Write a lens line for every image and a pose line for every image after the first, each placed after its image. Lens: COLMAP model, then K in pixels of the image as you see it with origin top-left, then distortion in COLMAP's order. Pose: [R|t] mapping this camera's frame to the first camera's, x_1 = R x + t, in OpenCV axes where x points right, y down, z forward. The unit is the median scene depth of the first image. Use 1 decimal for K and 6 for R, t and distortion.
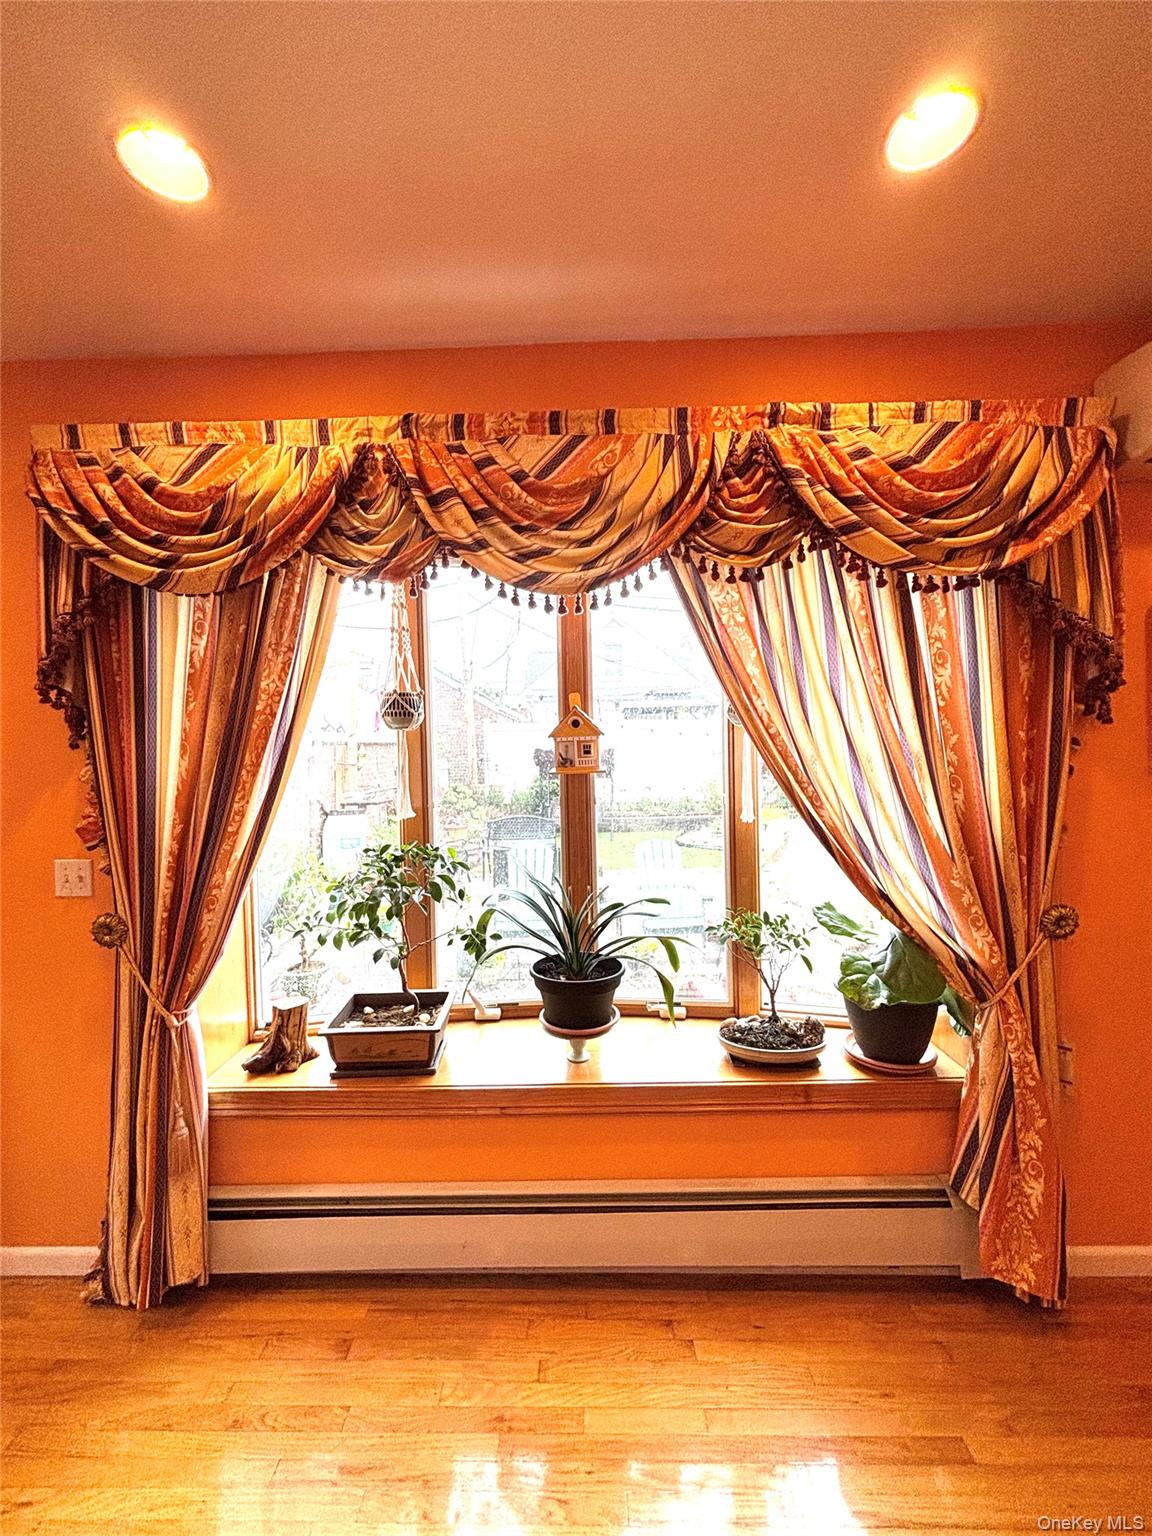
lens RADIAL K [[611.2, 0, 576.0], [0, 611.2, 768.0], [0, 0, 1]] dist [-0.004242, -0.000032]
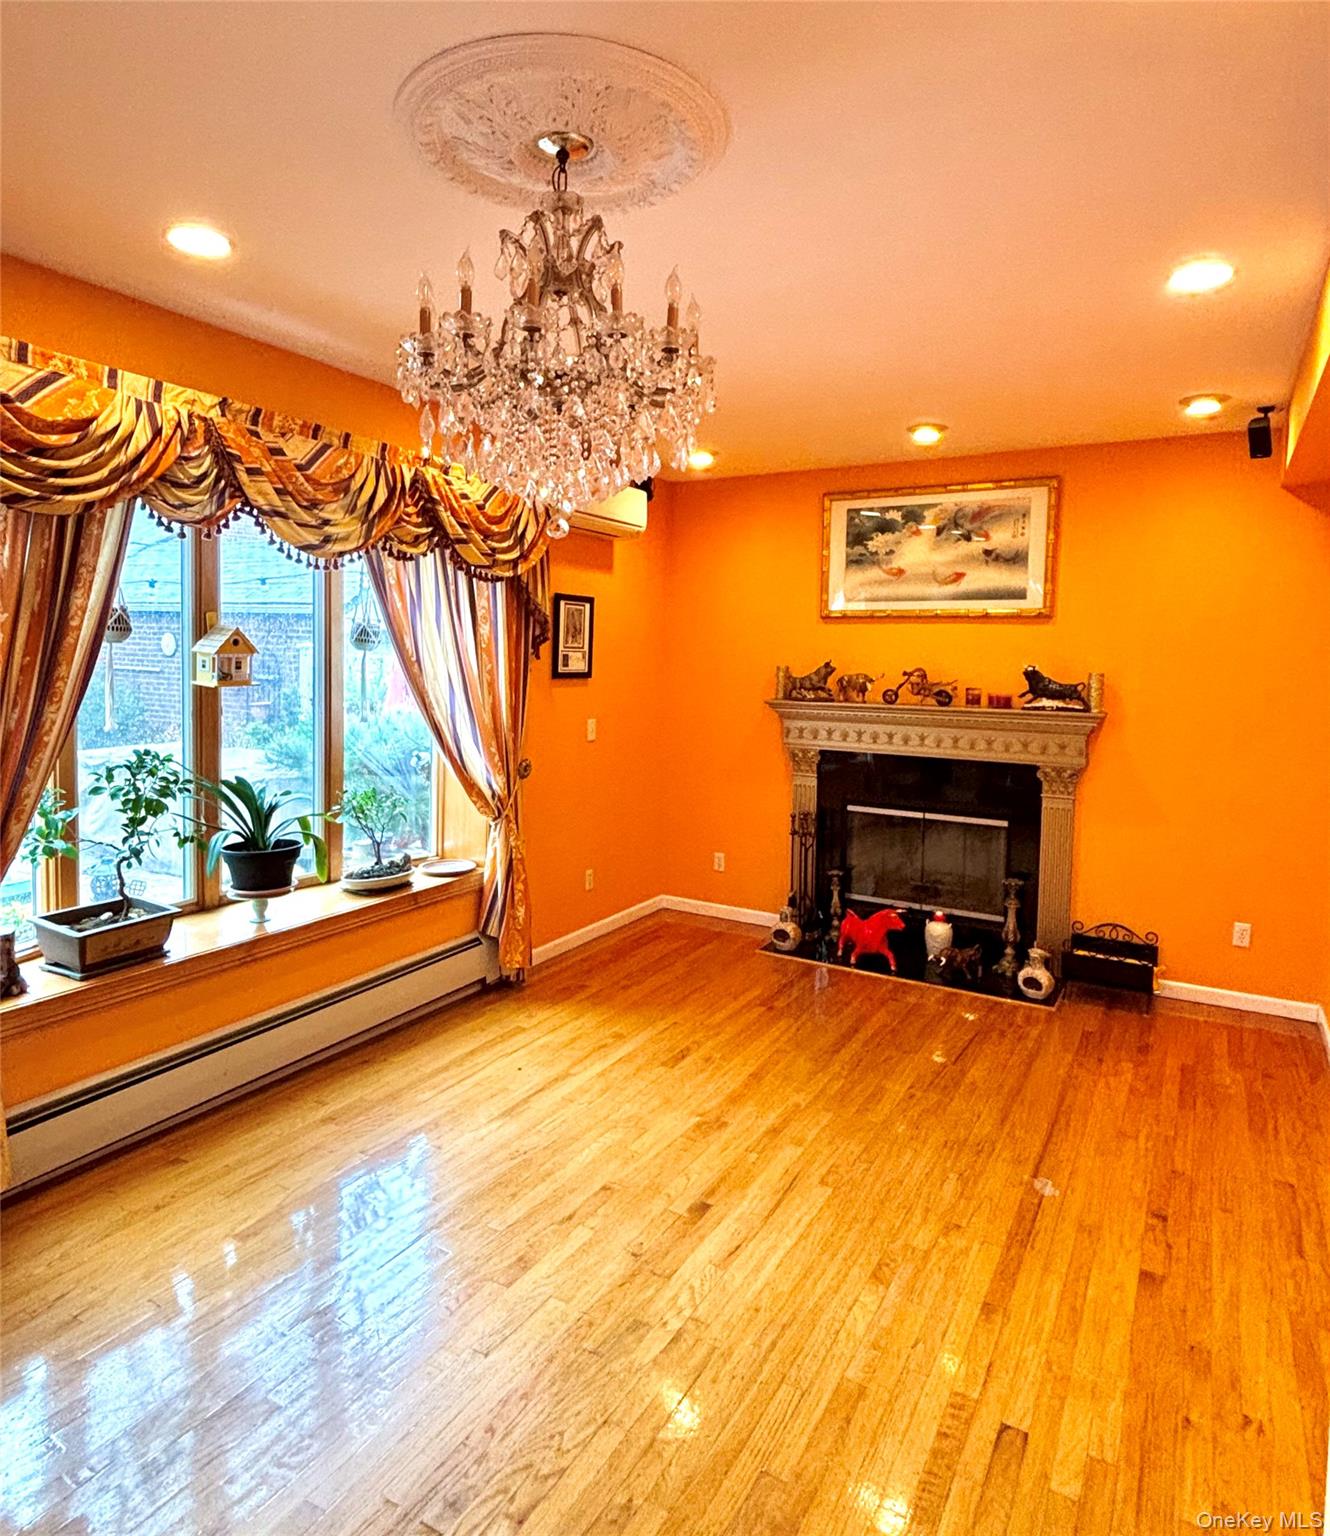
lens RADIAL K [[995.1, 0, 665.0], [0, 995.1, 768.0], [0, 0, 1]] dist [-0.000911, -0.001552]
pose [[0.466861, -0.069882, 0.881565, -1.689198], [-0.007475, 0.996525, 0.082954, 0.002183], [-0.884299, -0.045318, 0.464716, -0.777142]]
